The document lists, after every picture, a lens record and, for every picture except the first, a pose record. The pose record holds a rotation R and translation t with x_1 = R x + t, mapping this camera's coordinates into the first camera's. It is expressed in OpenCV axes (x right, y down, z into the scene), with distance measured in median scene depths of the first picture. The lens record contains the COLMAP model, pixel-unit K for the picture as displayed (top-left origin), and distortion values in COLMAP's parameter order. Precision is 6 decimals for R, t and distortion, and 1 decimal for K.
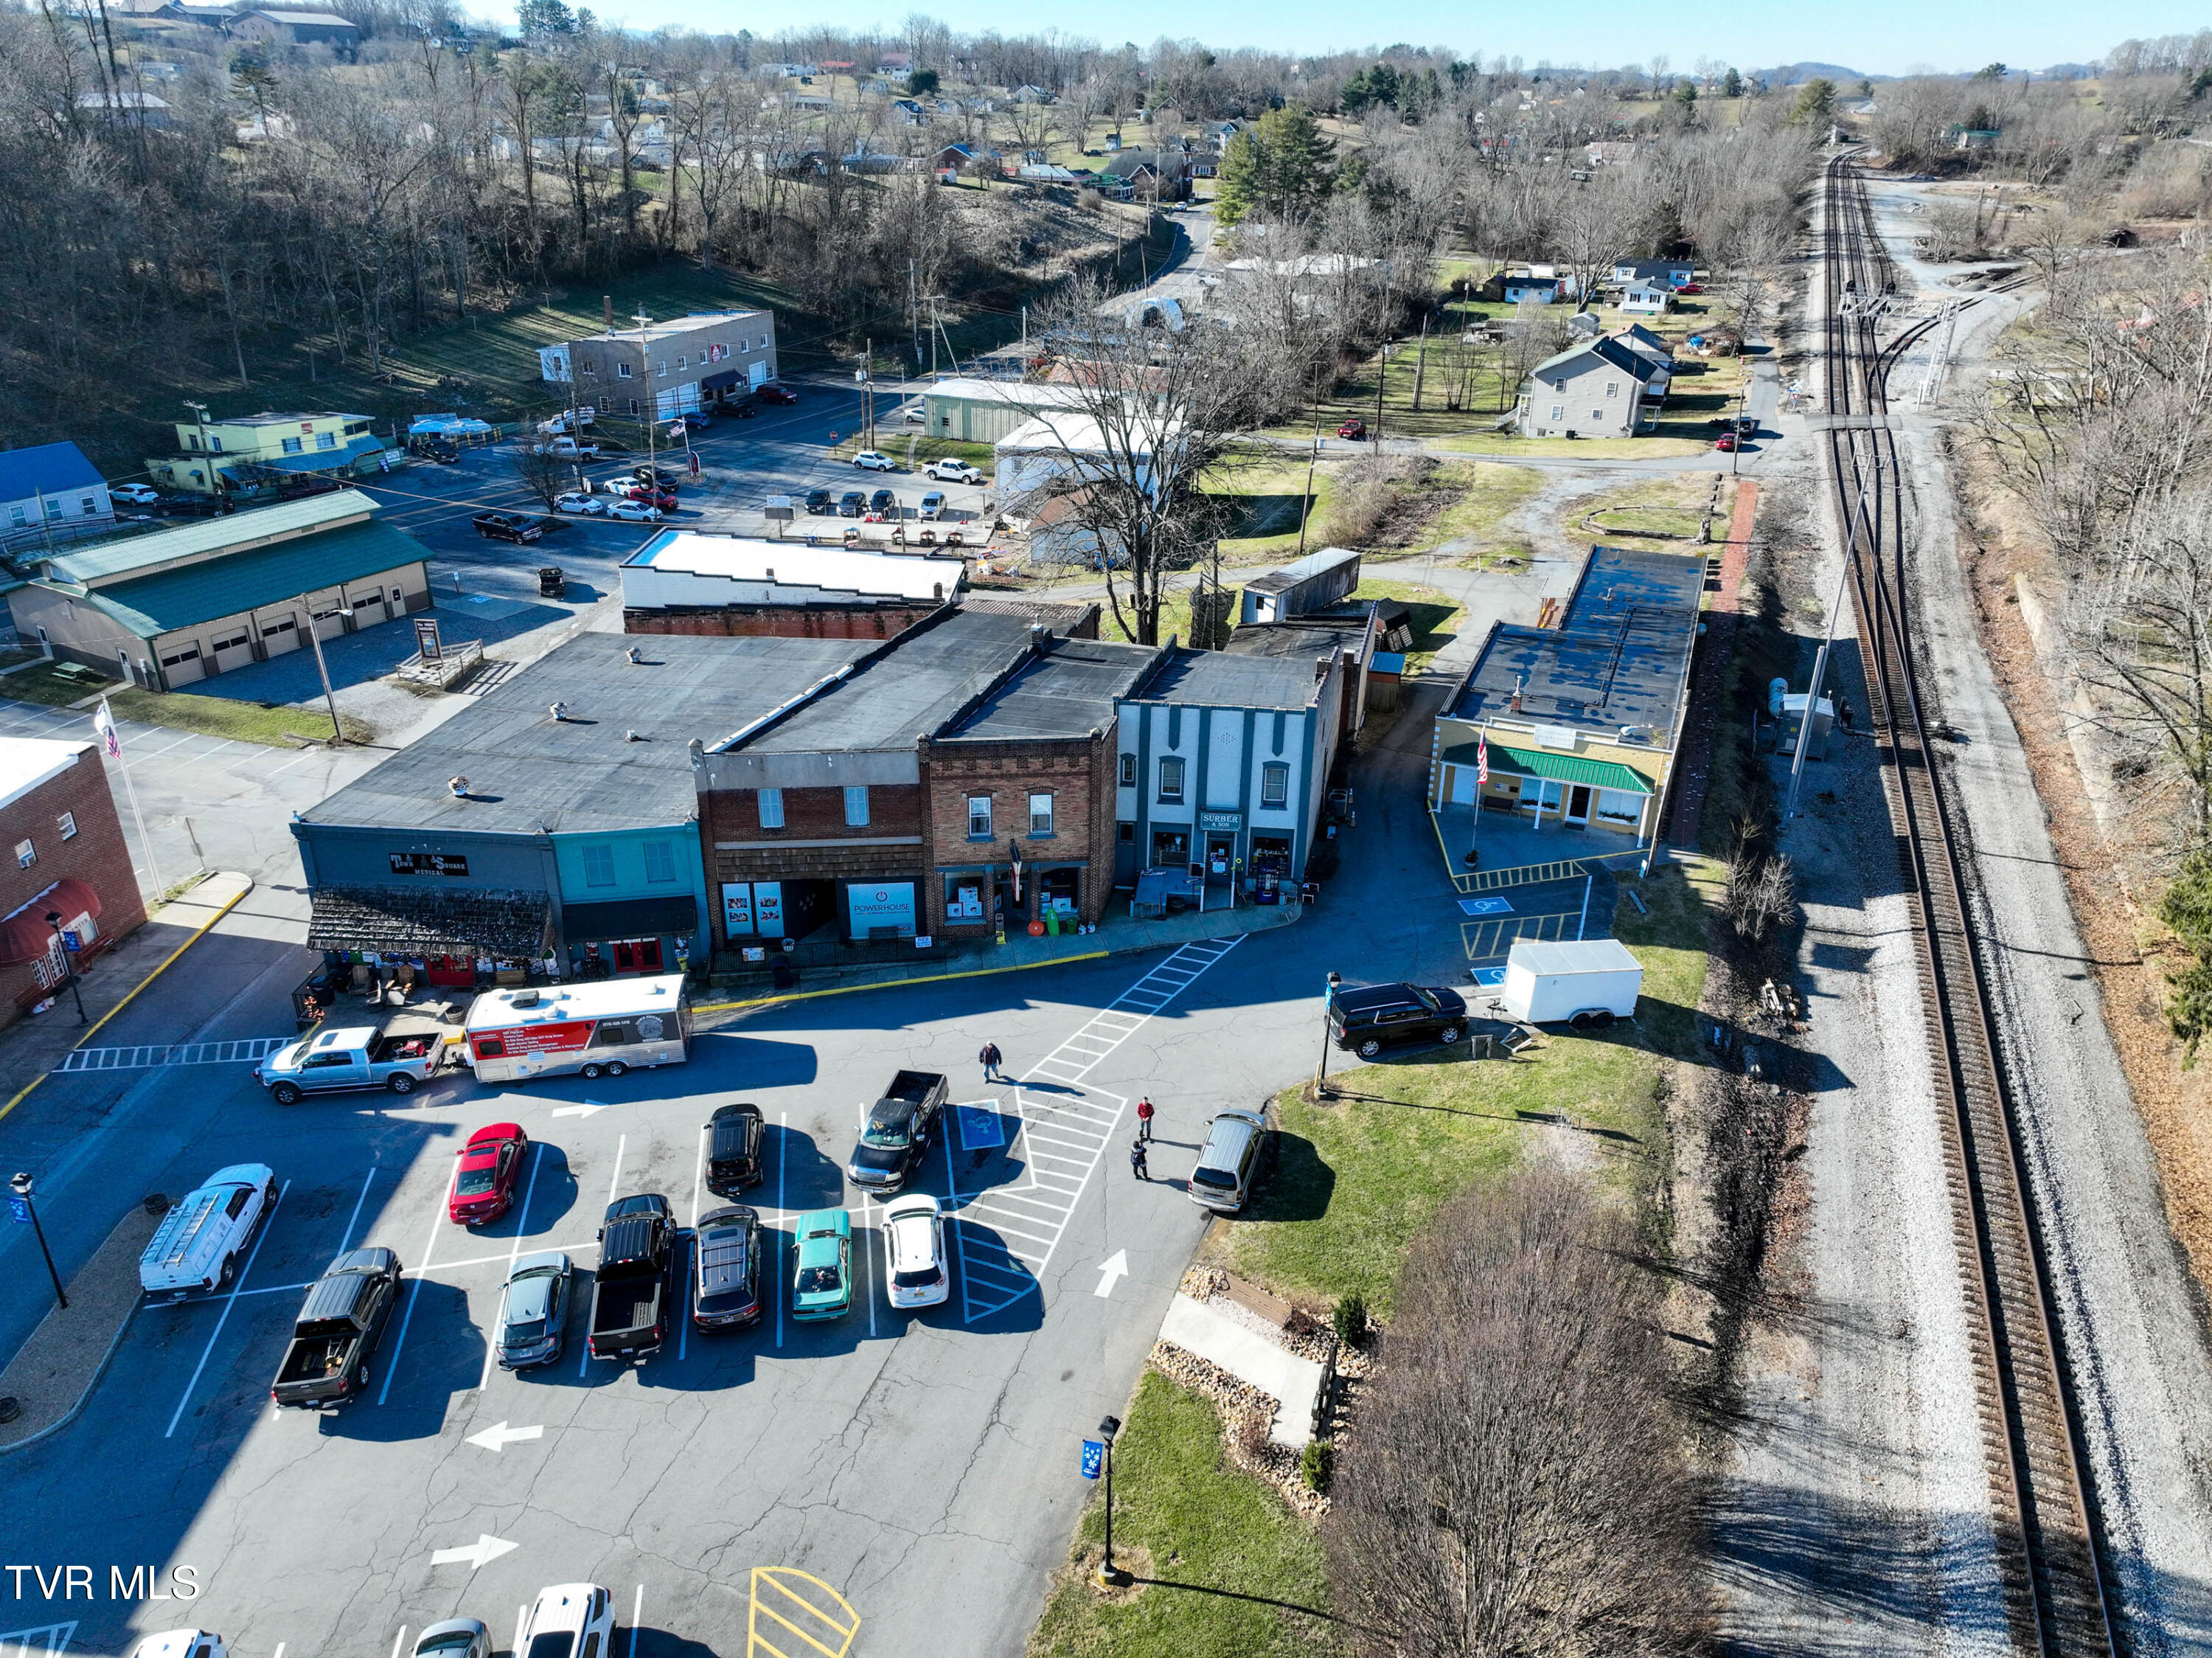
lens RADIAL K [[1550.5, 0, 1113.8], [0, 1550.5, 833.8], [0, 0, 1]] dist [-0.000337, 0.015818]
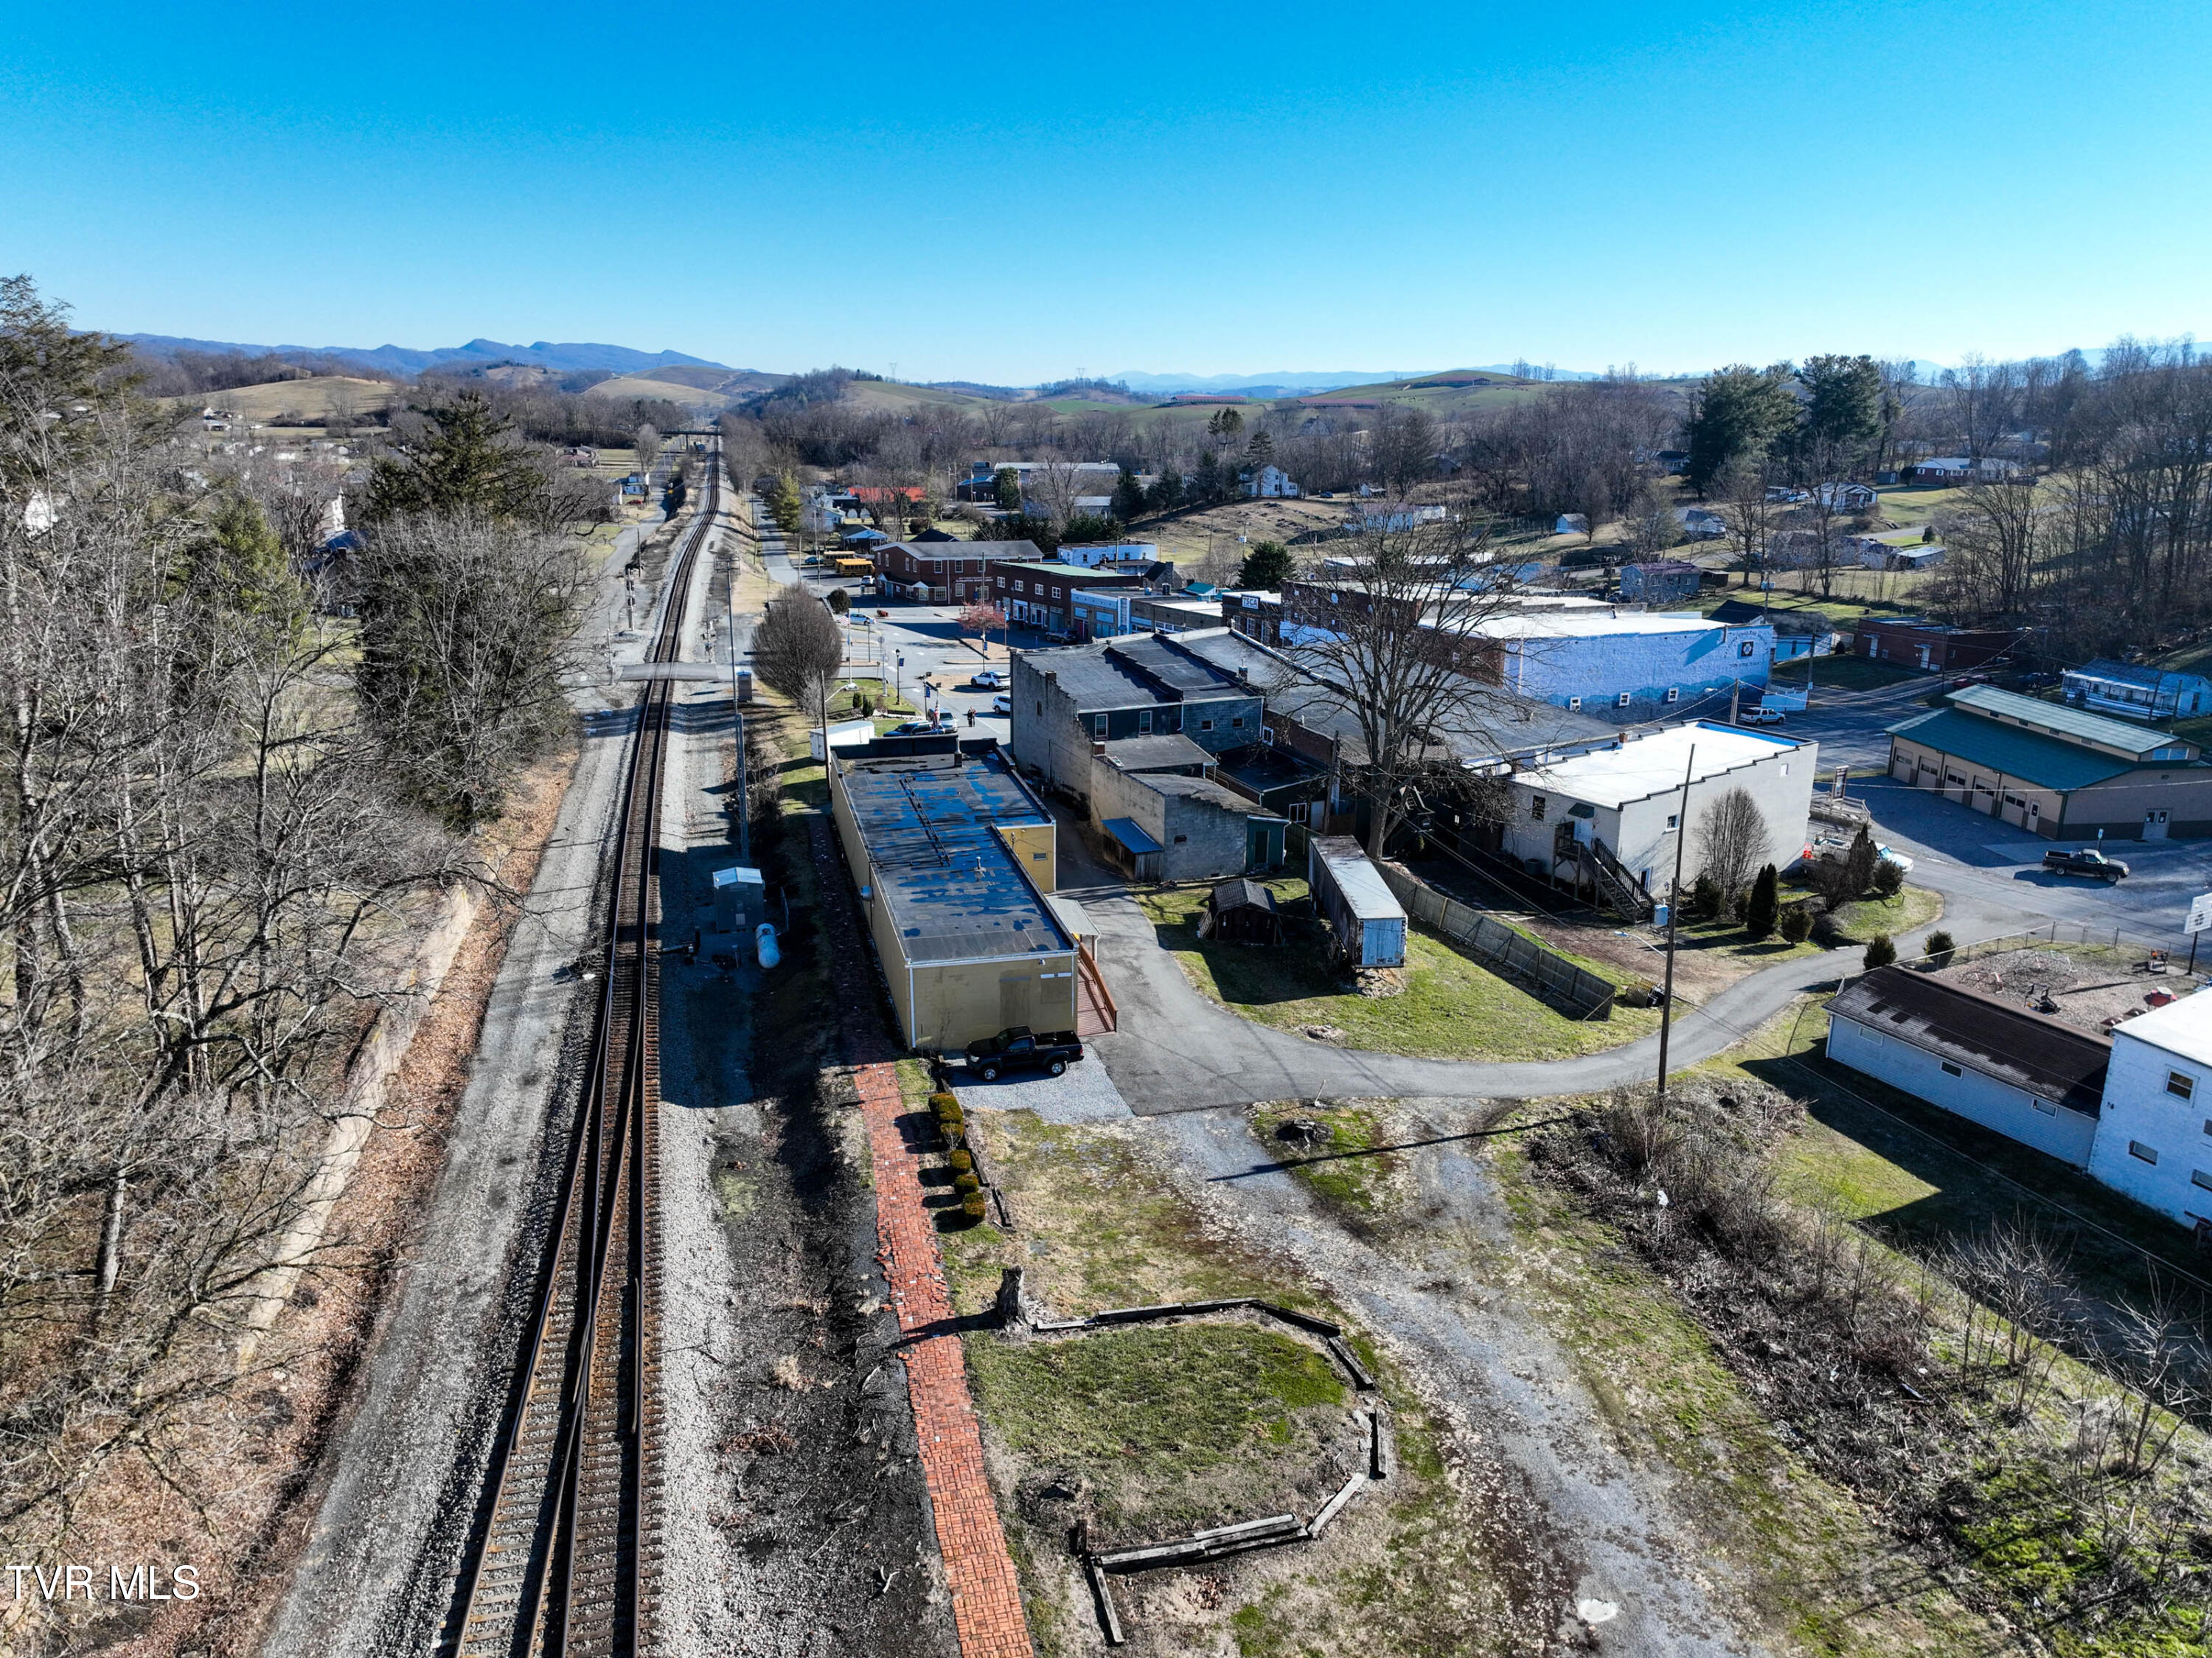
lens RADIAL K [[1550.5, 0, 1115.6], [0, 1550.5, 819.2], [0, 0, 1]] dist [-0.000337, 0.015818]
pose [[-0.807290, 0.132947, -0.574986, 1.007577], [-0.280048, 0.771312, 0.571533, -0.913477], [0.519477, 0.622417, -0.585441, 2.074745]]
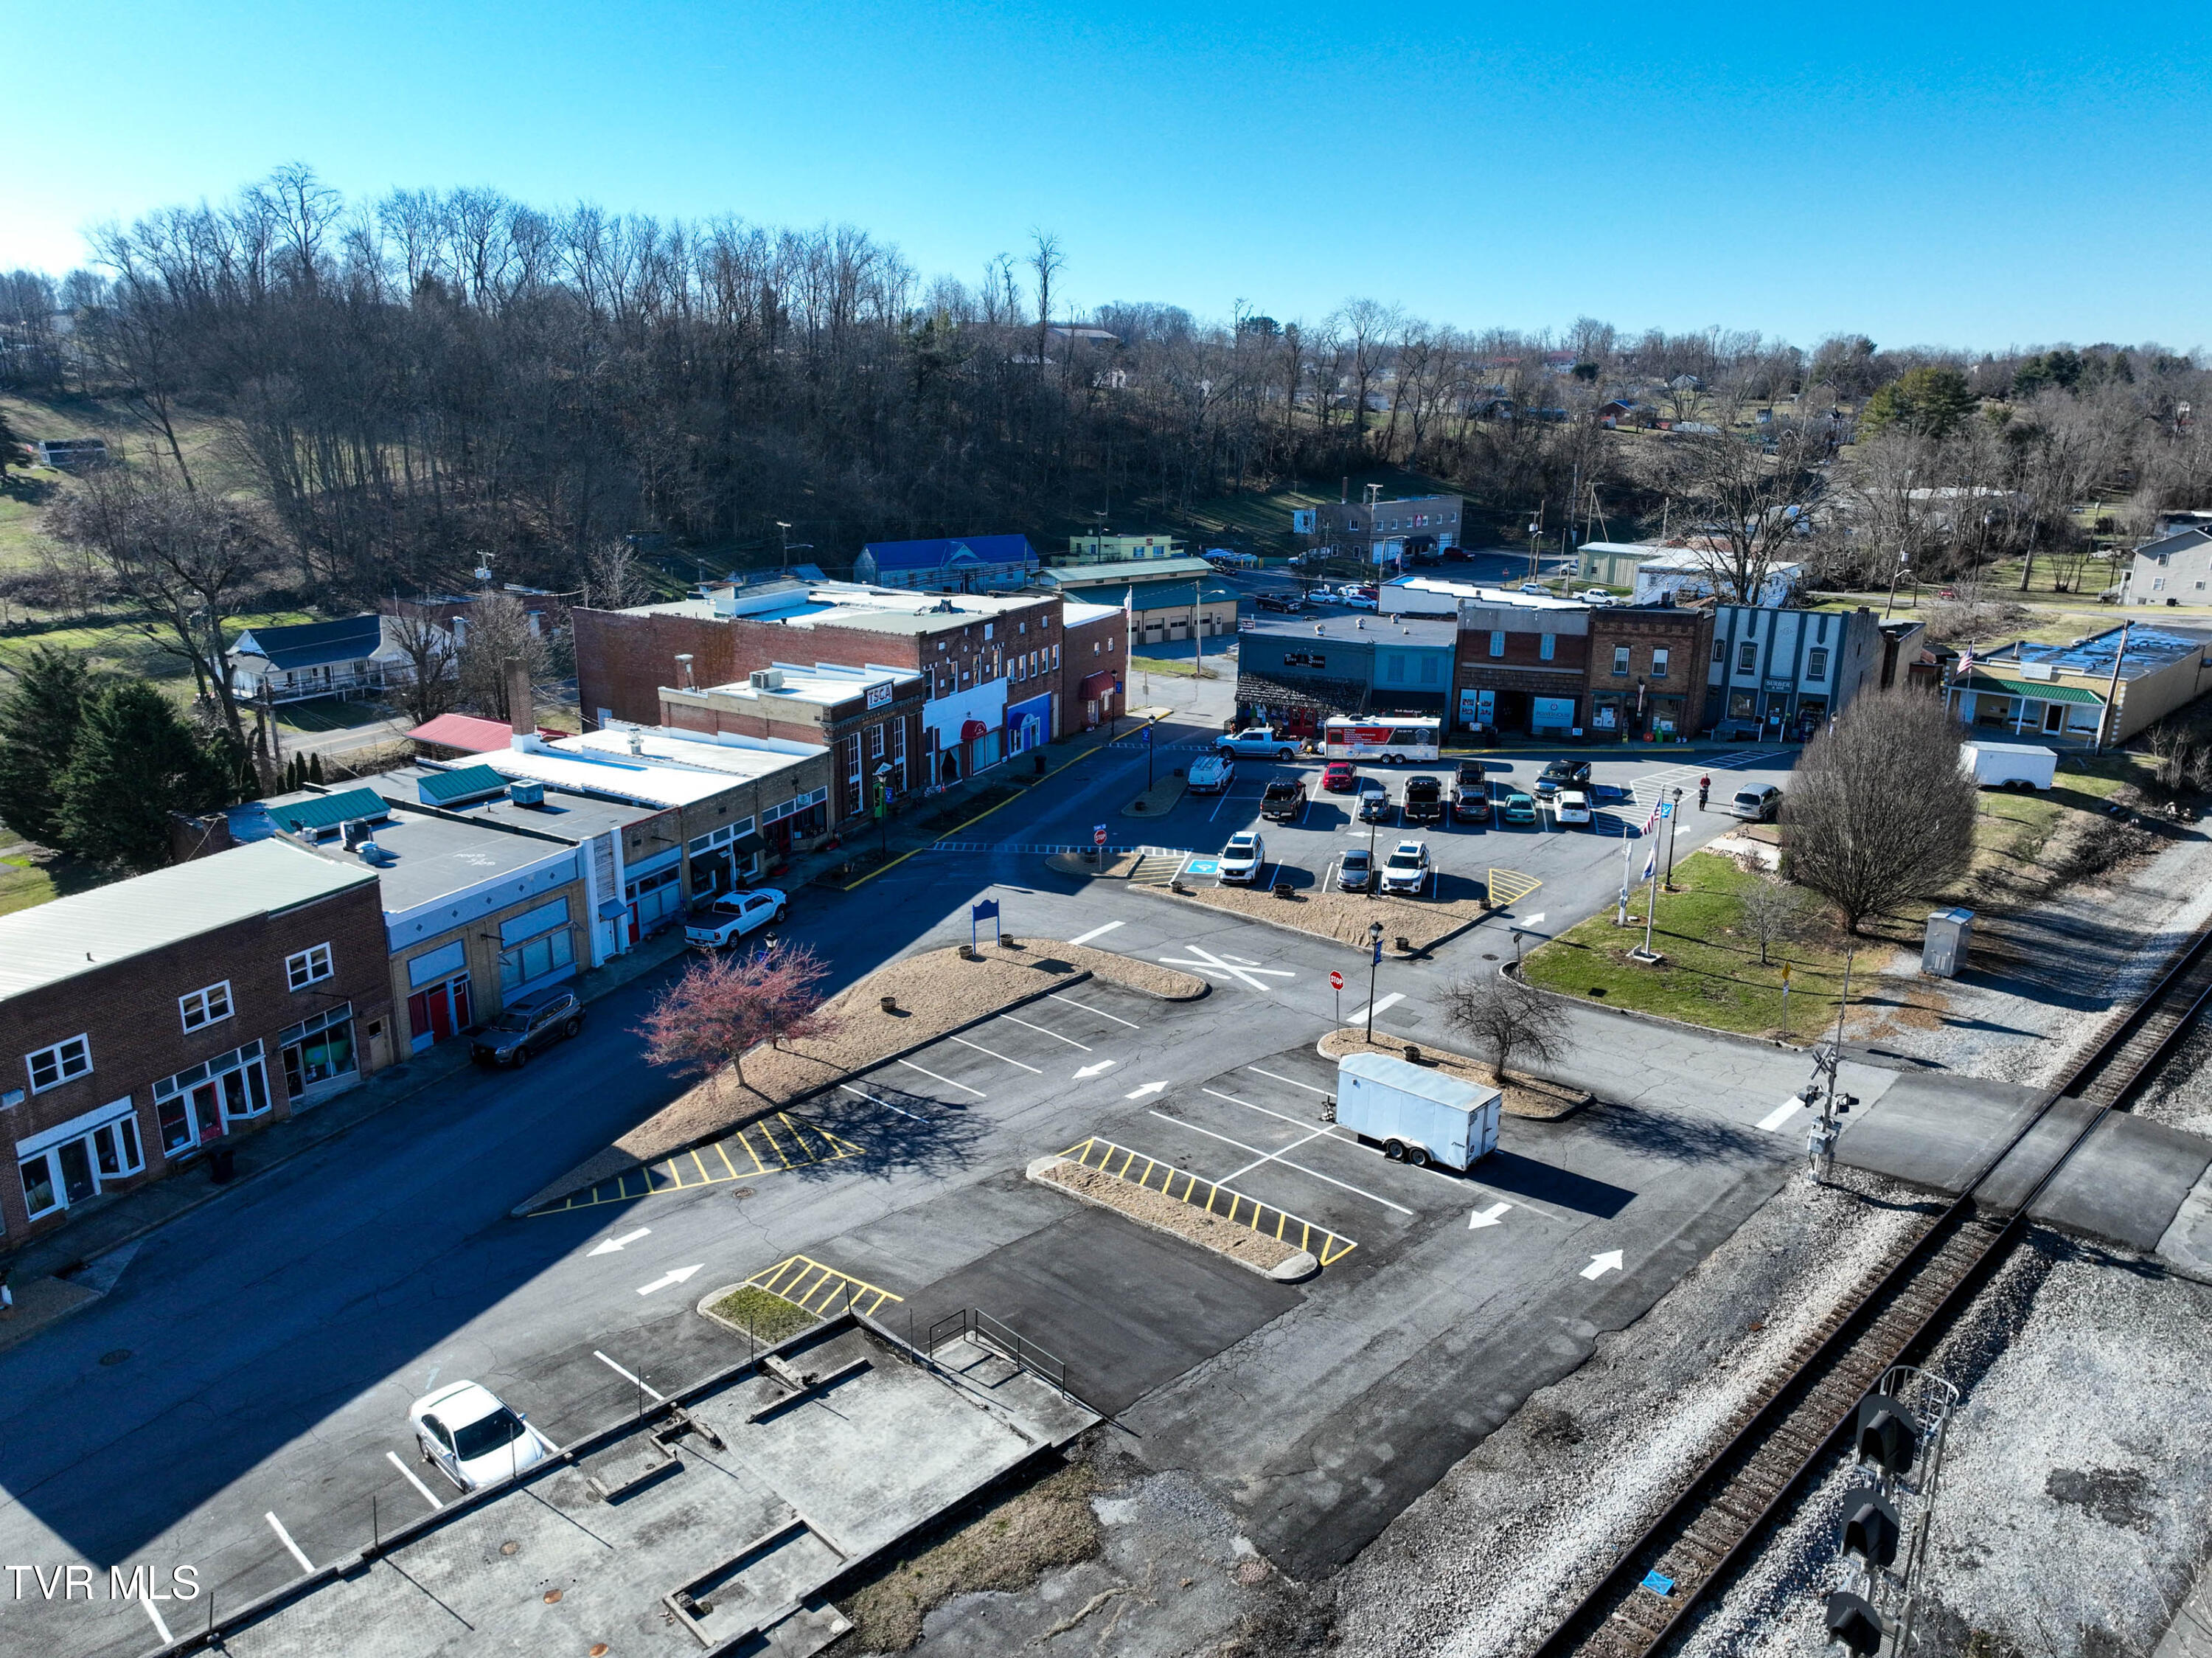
lens RADIAL K [[1550.5, 0, 1112.4], [0, 1550.5, 830.4], [0, 0, 1]] dist [-0.000337, 0.015818]
pose [[0.924858, 0.099751, -0.366998, 0.035396], [-0.163177, 0.975733, -0.146009, 0.464373], [0.343527, 0.194923, 0.918692, -0.642298]]
